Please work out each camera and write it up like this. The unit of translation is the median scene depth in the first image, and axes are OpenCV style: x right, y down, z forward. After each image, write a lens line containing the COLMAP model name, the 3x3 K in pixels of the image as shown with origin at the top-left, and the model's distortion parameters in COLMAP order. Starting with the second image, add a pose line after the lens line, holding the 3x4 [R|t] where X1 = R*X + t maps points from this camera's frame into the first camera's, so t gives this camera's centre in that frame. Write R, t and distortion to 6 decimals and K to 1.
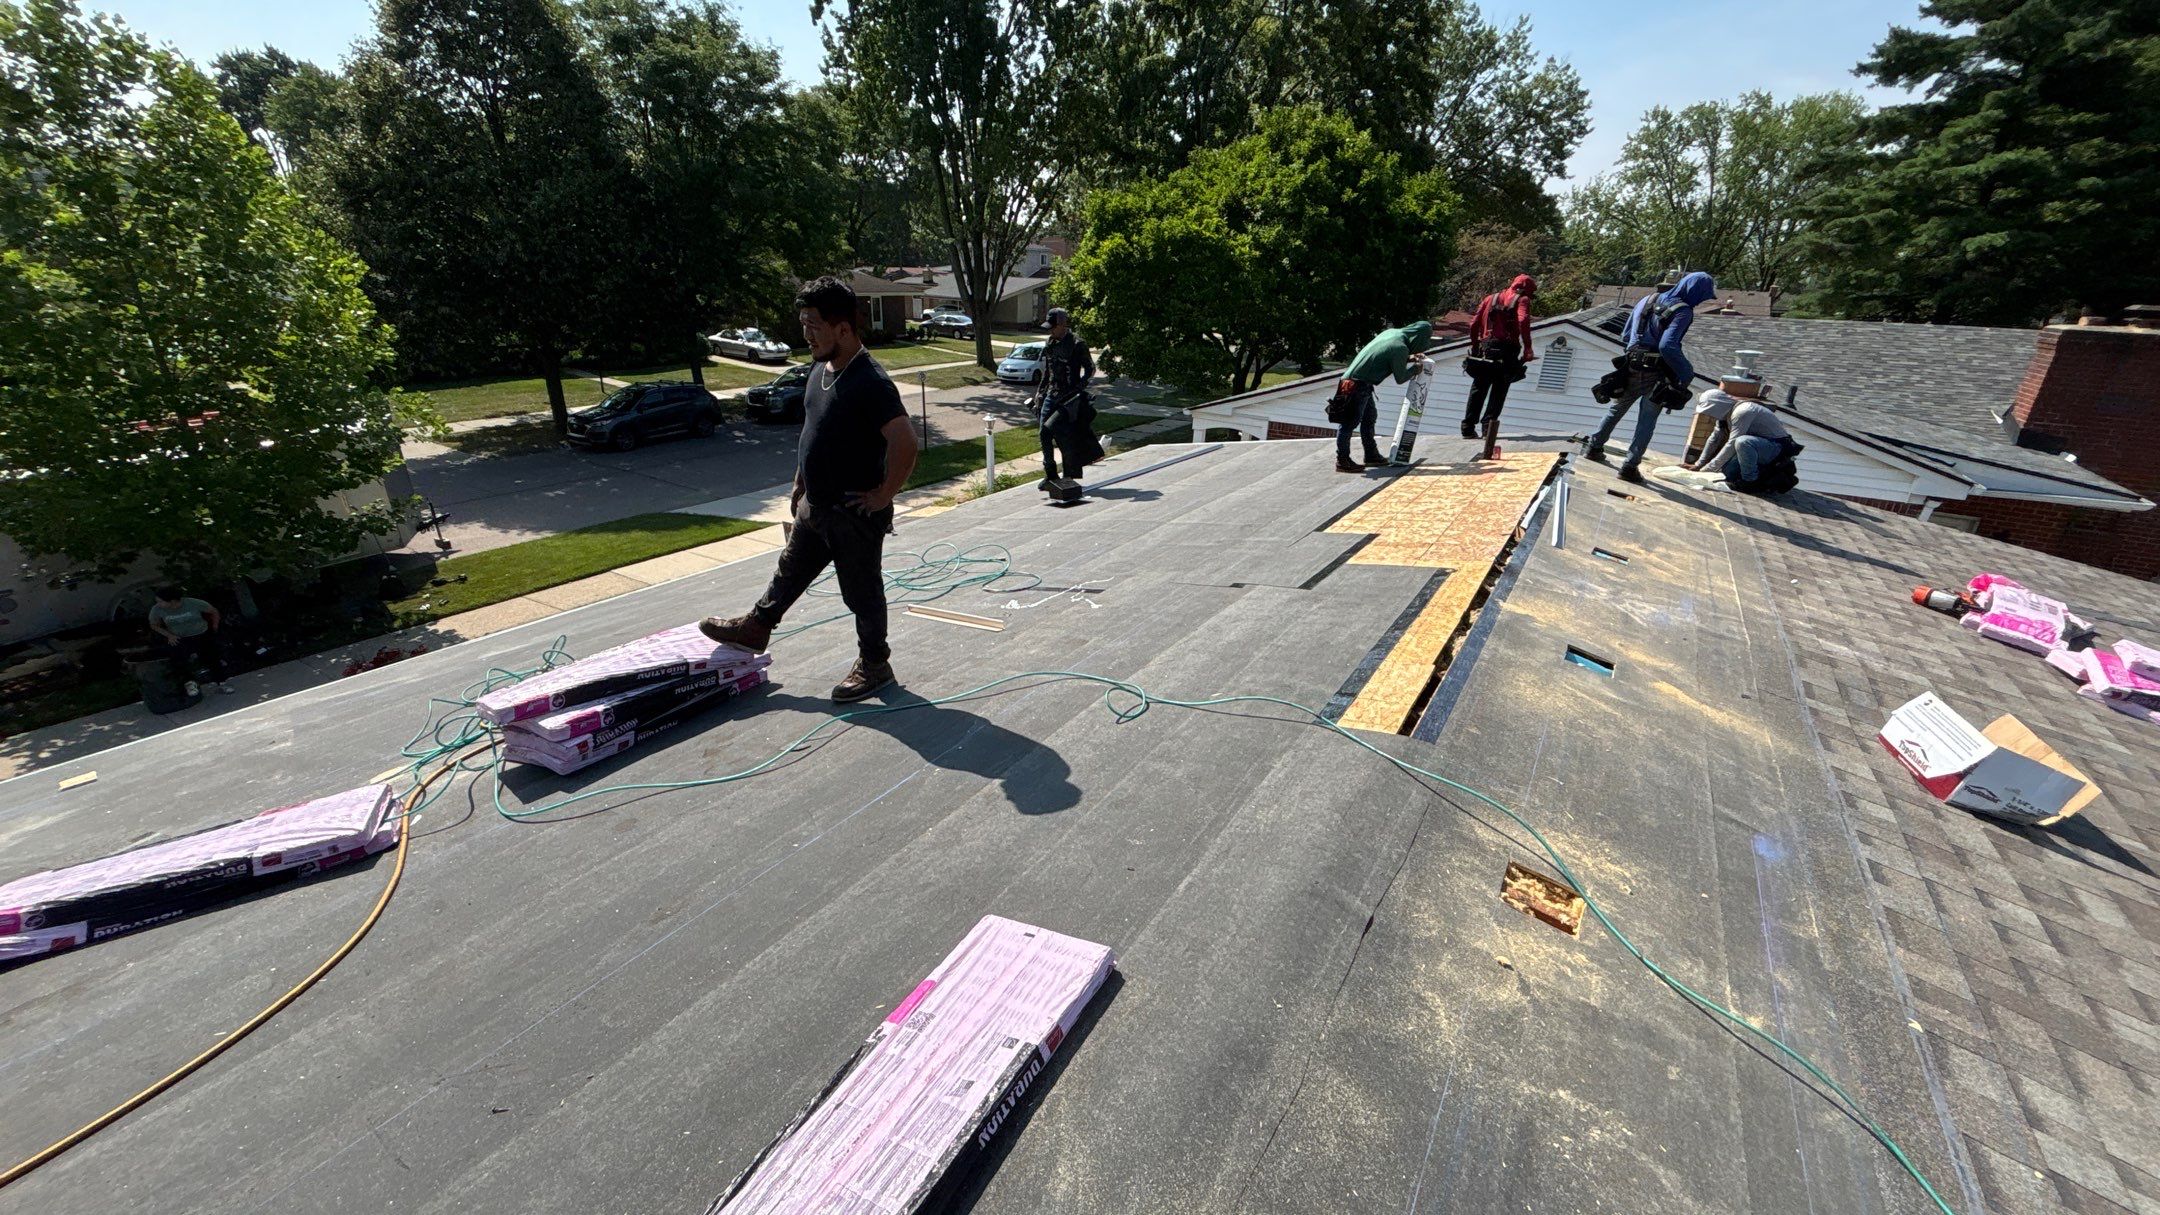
lens RADIAL K [[873.7, 0, 1085.3], [0, 873.7, 608.2], [0, 0, 1]] dist [0.000931, 0.000438]
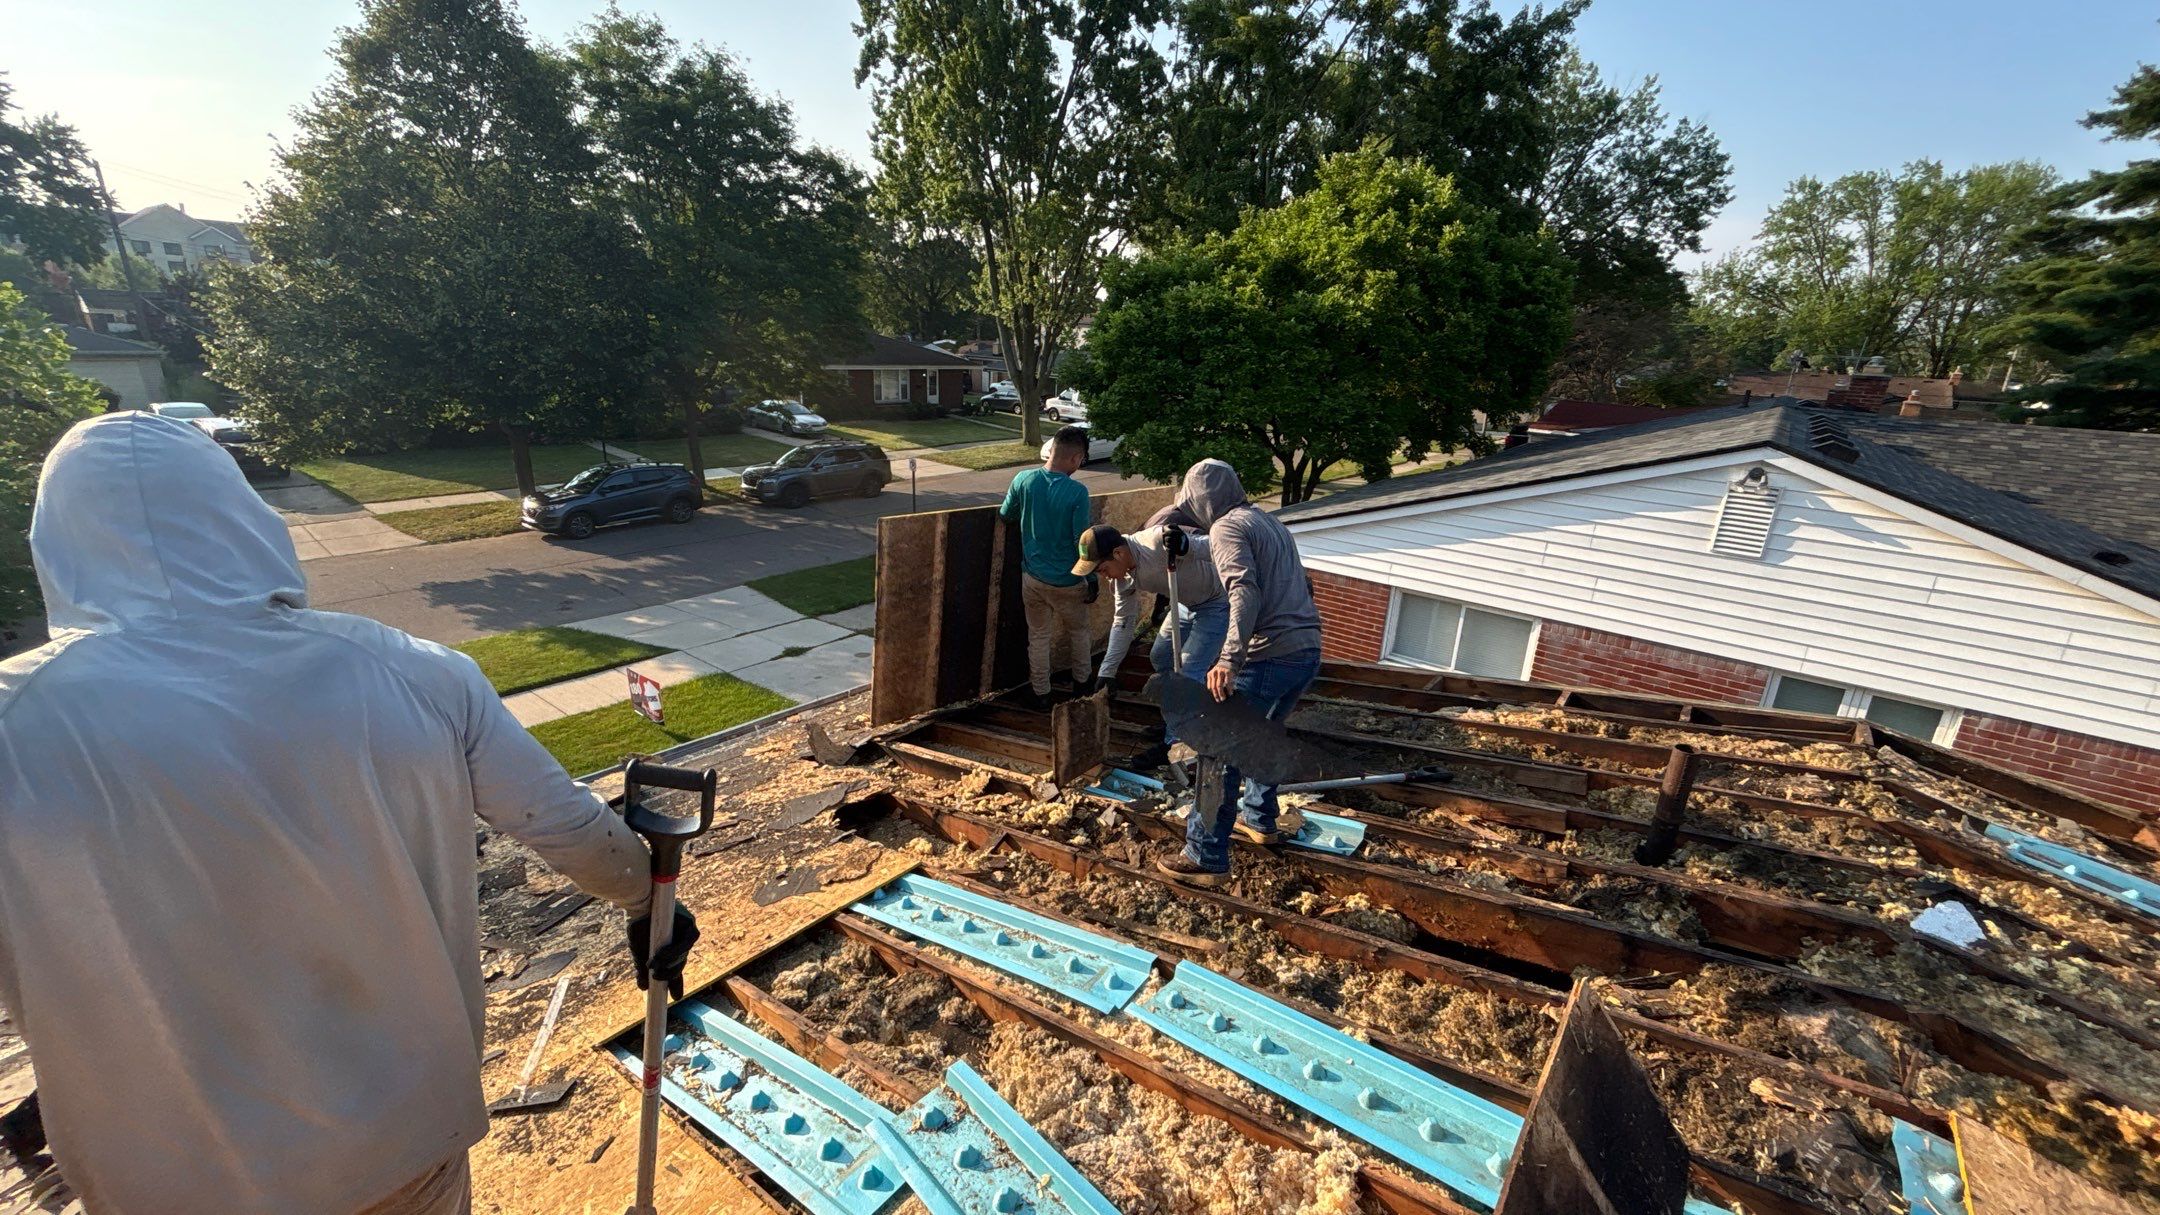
lens RADIAL K [[888.7, 0, 1078.0], [0, 888.7, 604.5], [0, 0, 1]] dist [0.001661, 0.000769]
pose [[0.993821, 0.043926, -0.101935, 0.038149], [-0.052253, 0.995383, -0.080511, -0.037295], [0.097928, 0.085340, 0.991528, 0.092556]]
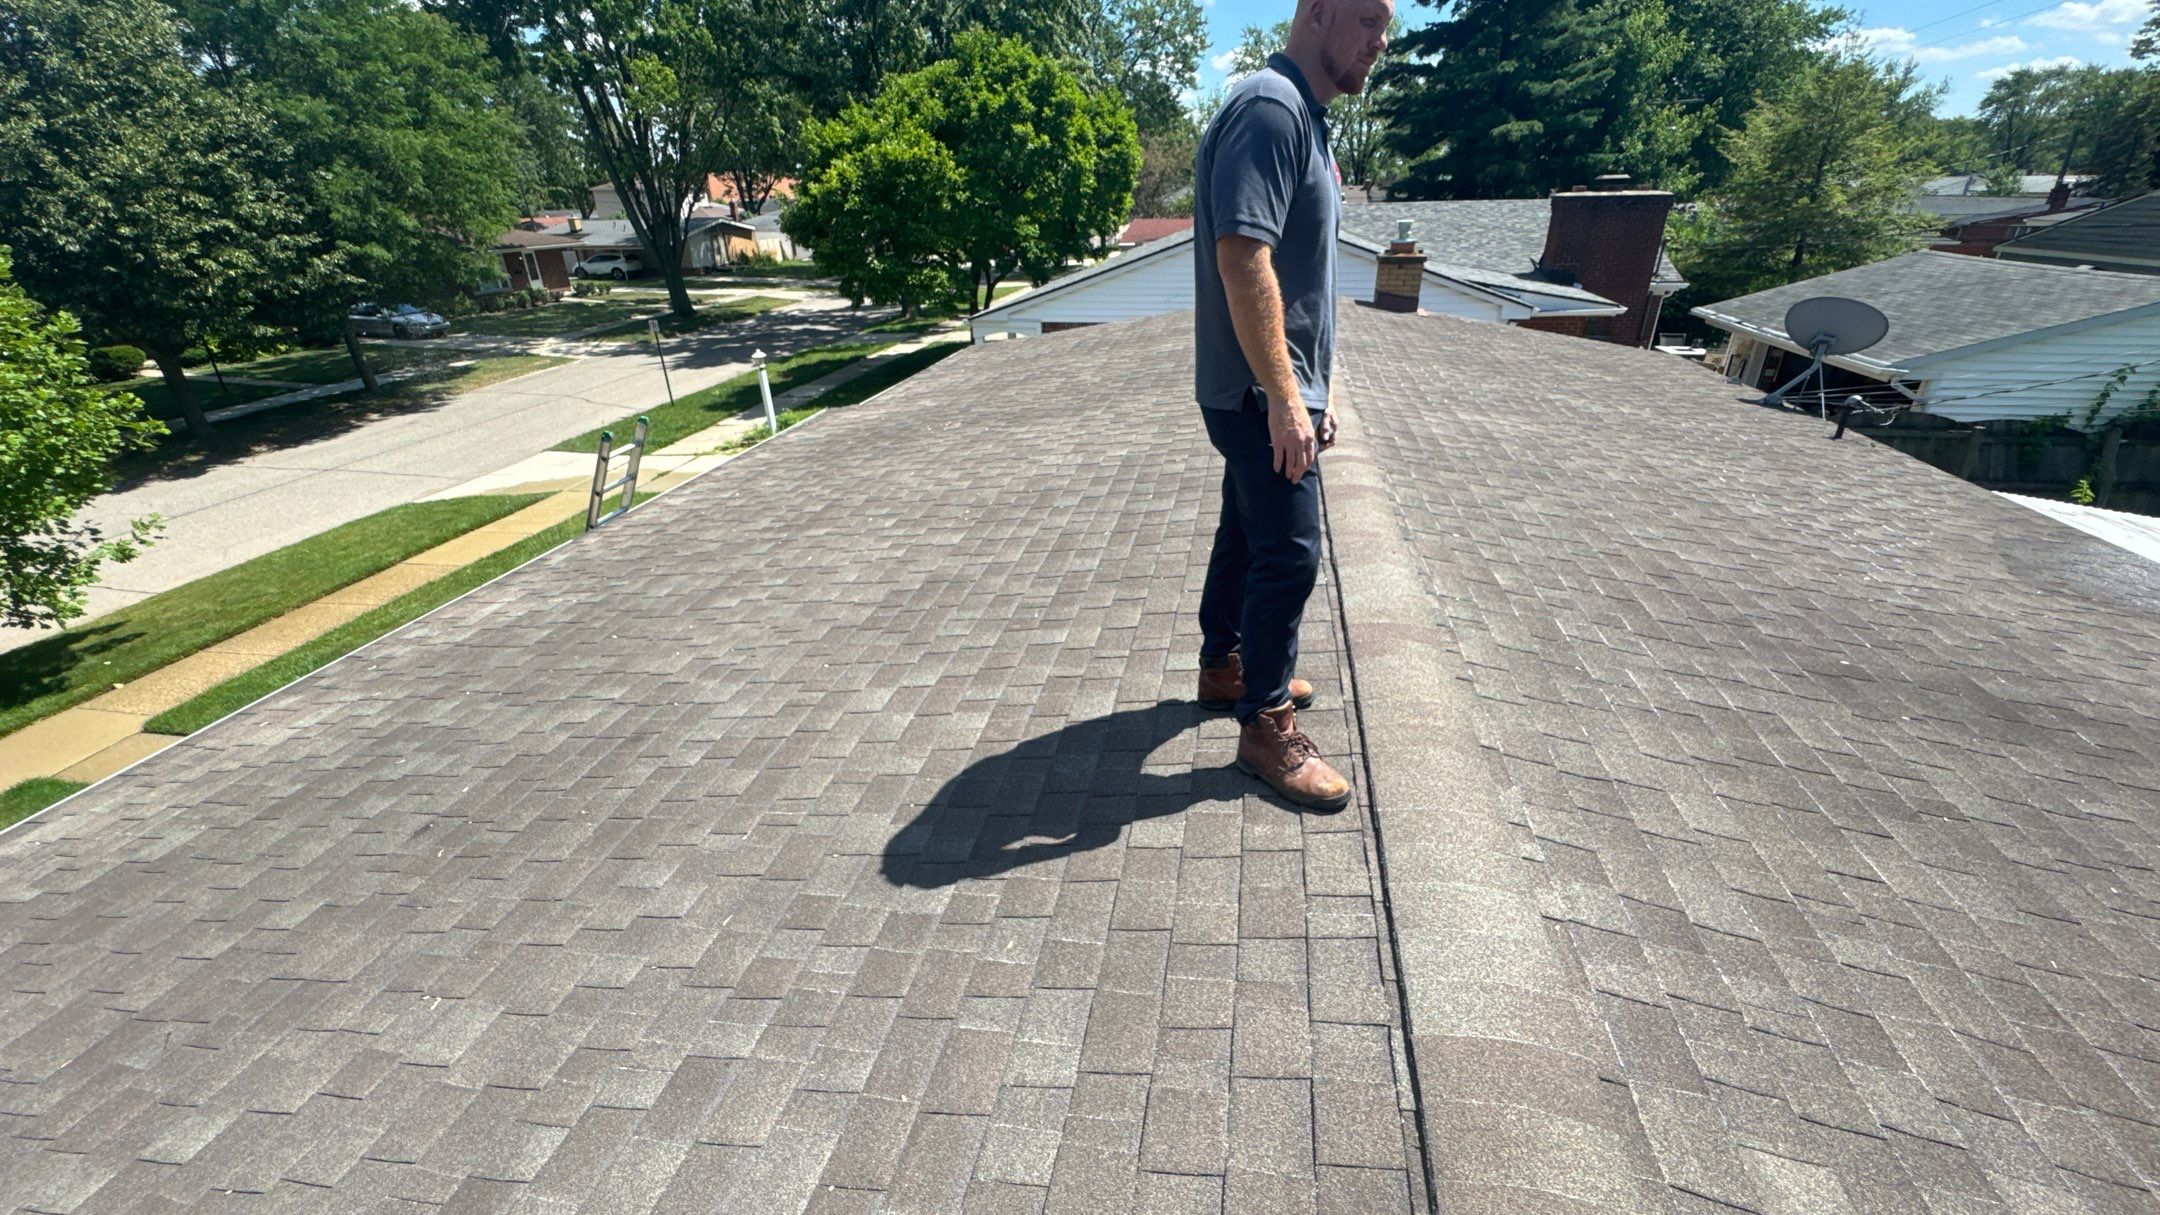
lens RADIAL K [[857.4, 0, 1082.4], [0, 857.4, 612.8], [0, 0, 1]] dist [-0.019542, 0.007540]
pose [[0.935622, -0.206861, 0.286042, -0.043773], [0.181204, 0.976847, 0.113734, 0.013309], [-0.302946, -0.054580, 0.951443, -0.033189]]
